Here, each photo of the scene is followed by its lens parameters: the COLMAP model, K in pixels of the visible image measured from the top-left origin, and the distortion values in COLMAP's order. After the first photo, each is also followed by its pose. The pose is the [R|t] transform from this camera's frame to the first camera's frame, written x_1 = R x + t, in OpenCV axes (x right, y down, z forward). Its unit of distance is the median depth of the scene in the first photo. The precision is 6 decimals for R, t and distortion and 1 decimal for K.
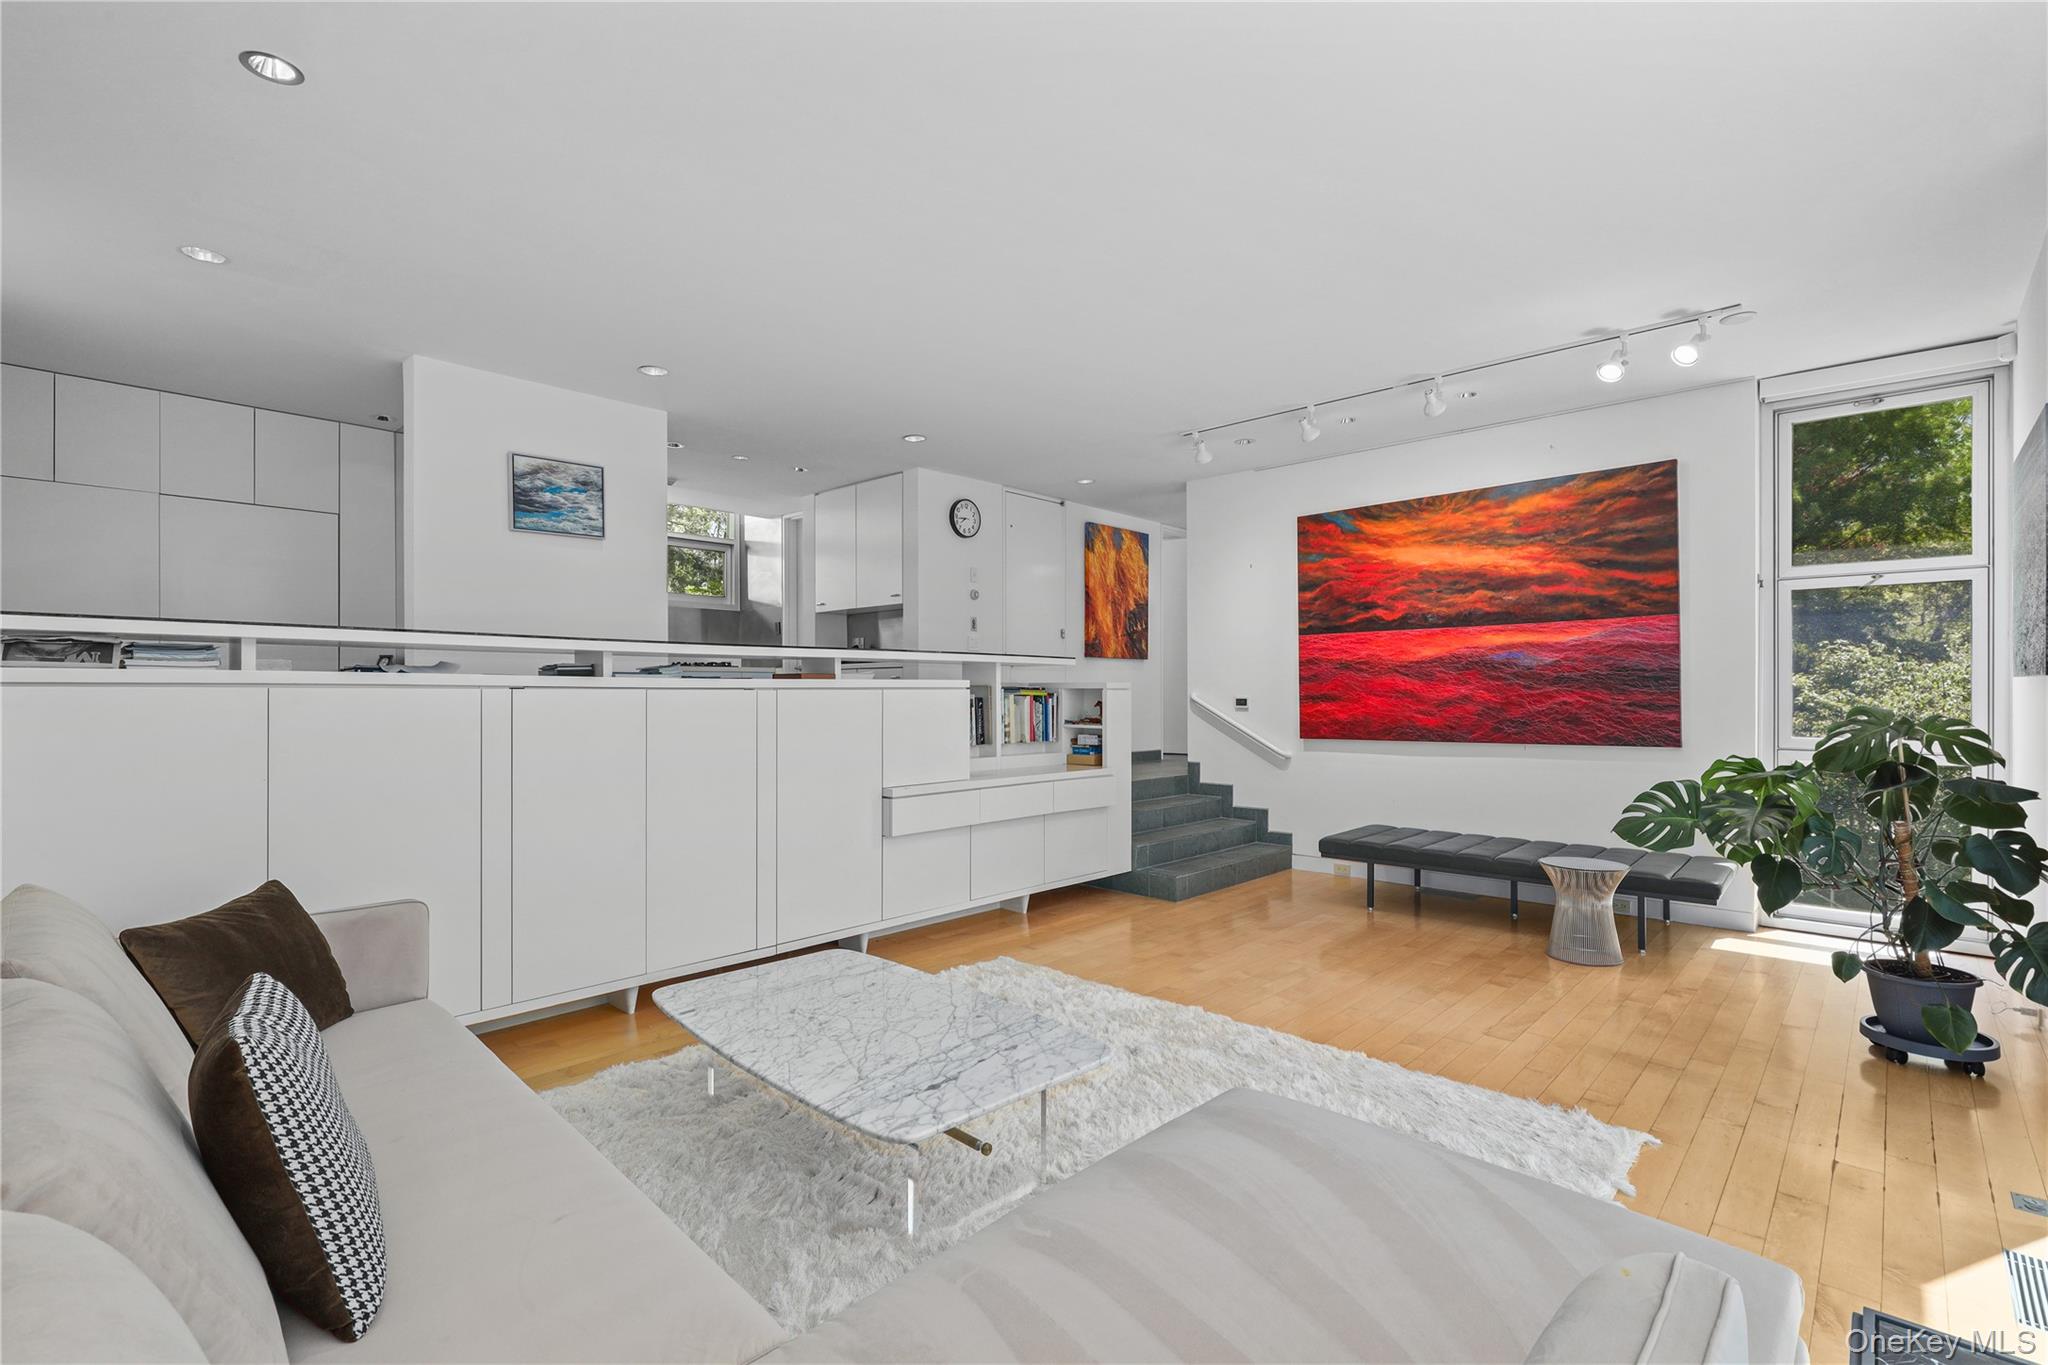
lens RADIAL K [[932.6, 0, 1024.0], [0, 932.6, 682.5], [0, 0, 1]] dist [0.003848, 0.000366]
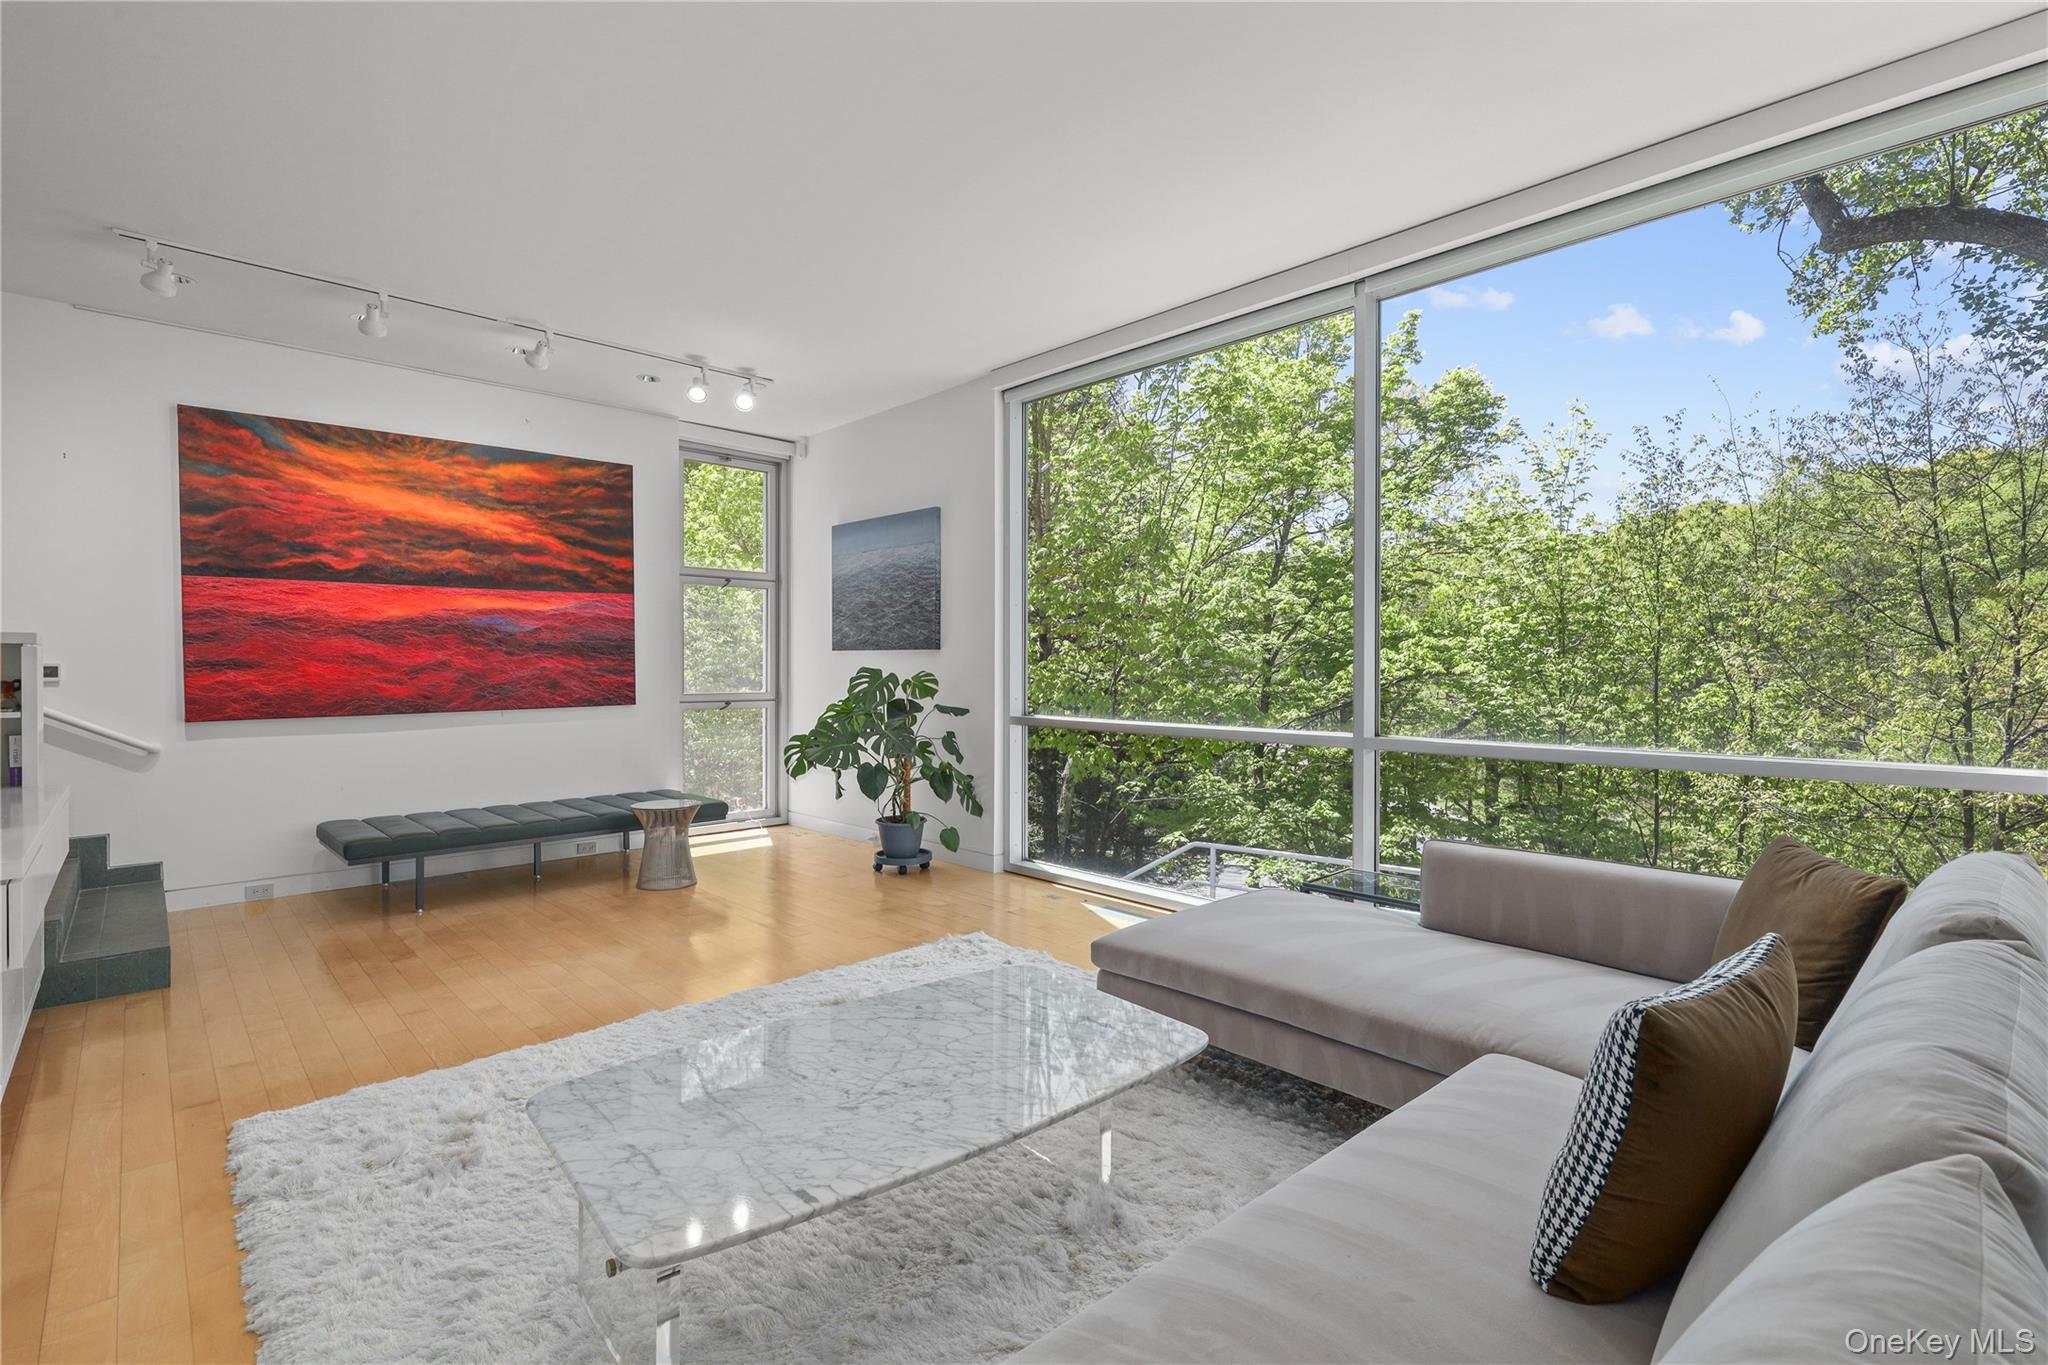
lens RADIAL K [[930.8, 0, 1020.7], [0, 930.8, 668.7], [0, 0, 1]] dist [-0.001578, -0.000313]
pose [[0.058882, -0.002113, 0.998263, -0.424438], [-0.010388, 0.999942, 0.002729, 0.013069], [-0.998211, -0.010530, 0.058857, 0.387210]]
